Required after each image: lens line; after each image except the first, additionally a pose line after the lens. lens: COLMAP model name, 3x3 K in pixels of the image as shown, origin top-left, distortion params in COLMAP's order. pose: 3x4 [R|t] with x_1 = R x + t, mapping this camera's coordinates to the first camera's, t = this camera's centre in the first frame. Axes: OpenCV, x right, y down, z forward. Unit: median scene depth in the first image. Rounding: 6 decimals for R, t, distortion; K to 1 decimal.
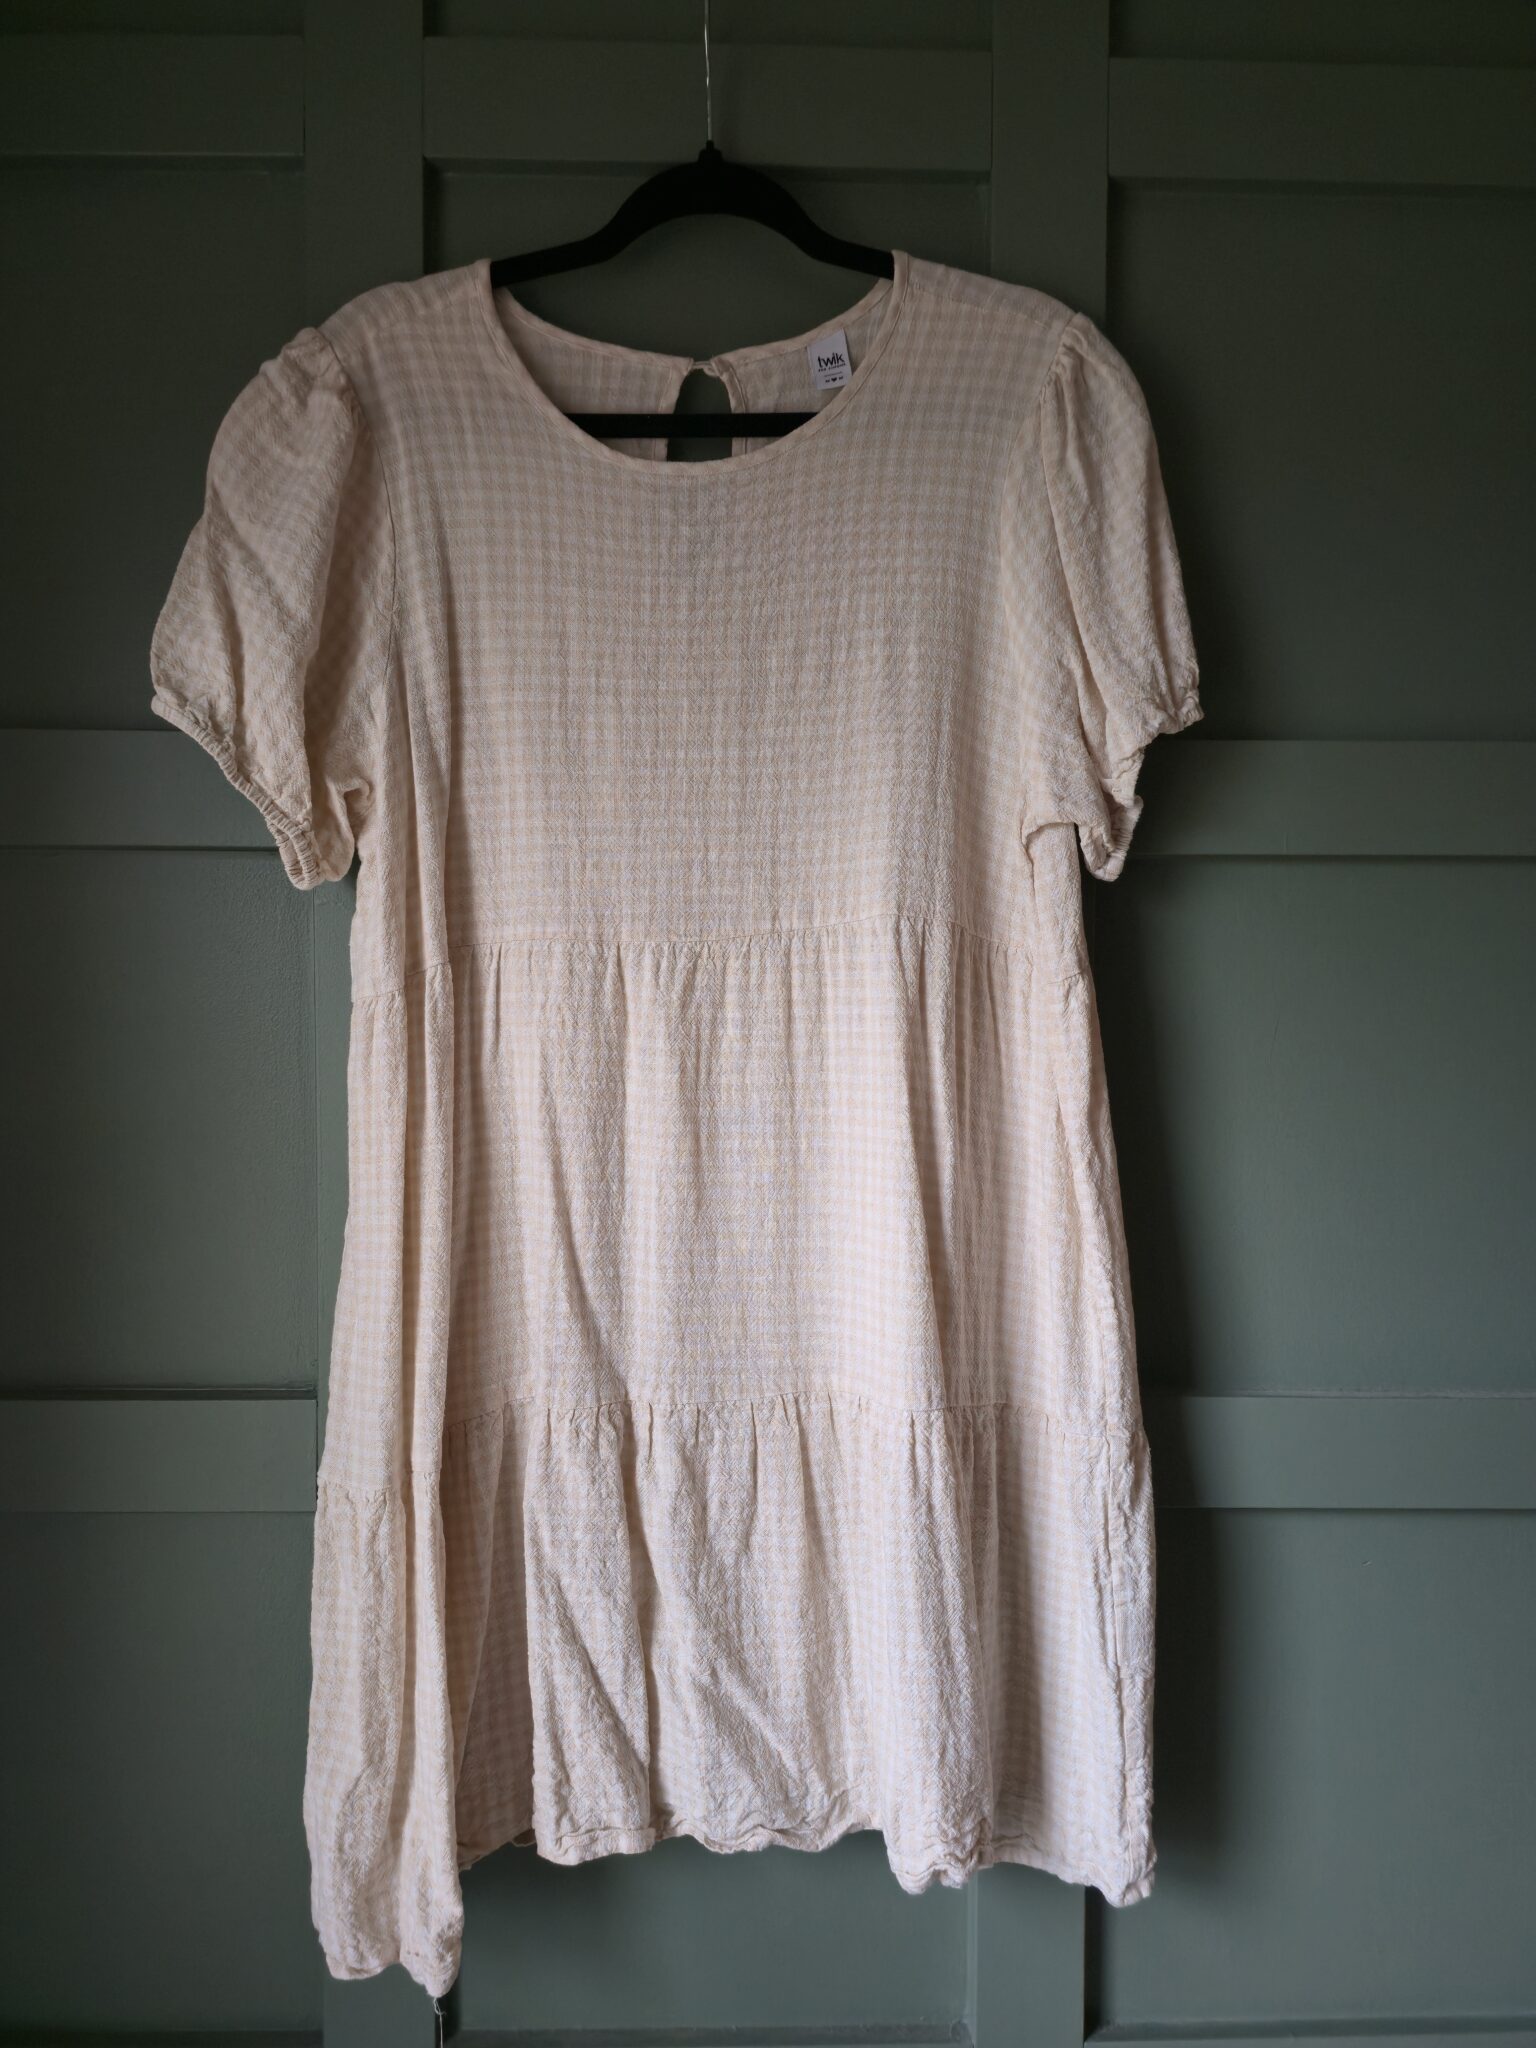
lens RADIAL K [[1355.1, 0, 782.0], [0, 1355.1, 1034.0], [0, 0, 1]] dist [0.001443, -0.002861]
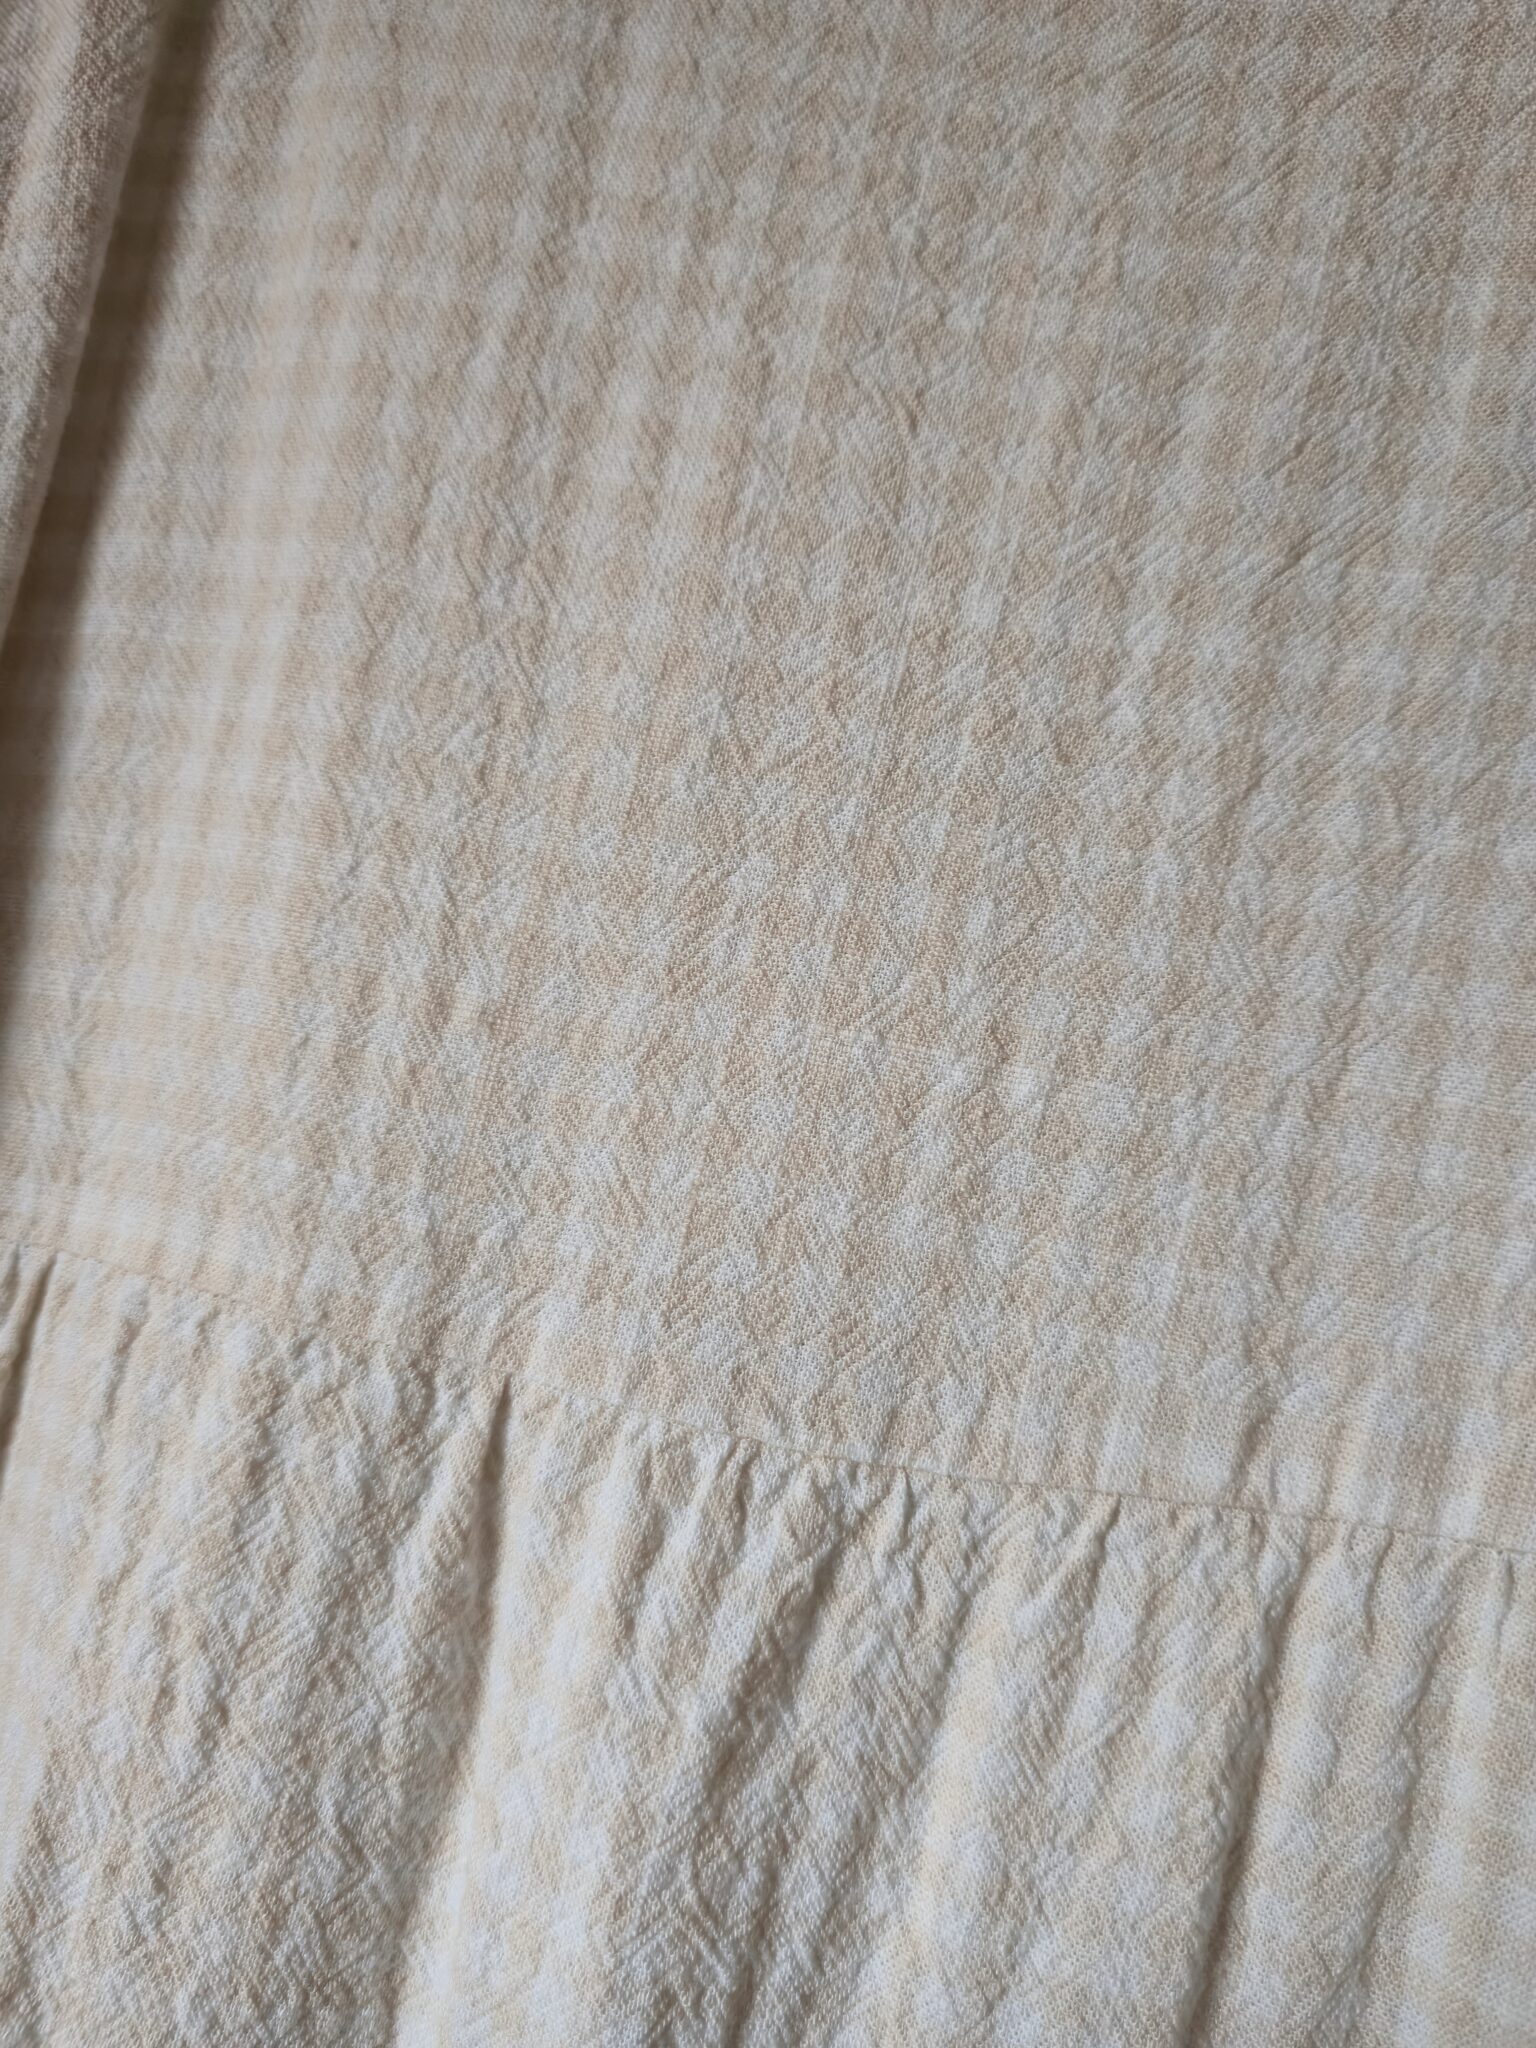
lens RADIAL K [[1355.1, 0, 765.5], [0, 1355.1, 1027.3], [0, 0, 1]] dist [0.001443, -0.002861]
pose [[0.954820, 0.210549, -0.209733, -0.047120], [-0.229550, 0.970739, -0.070521, -0.116912], [0.188748, 0.115479, 0.975212, 0.788354]]
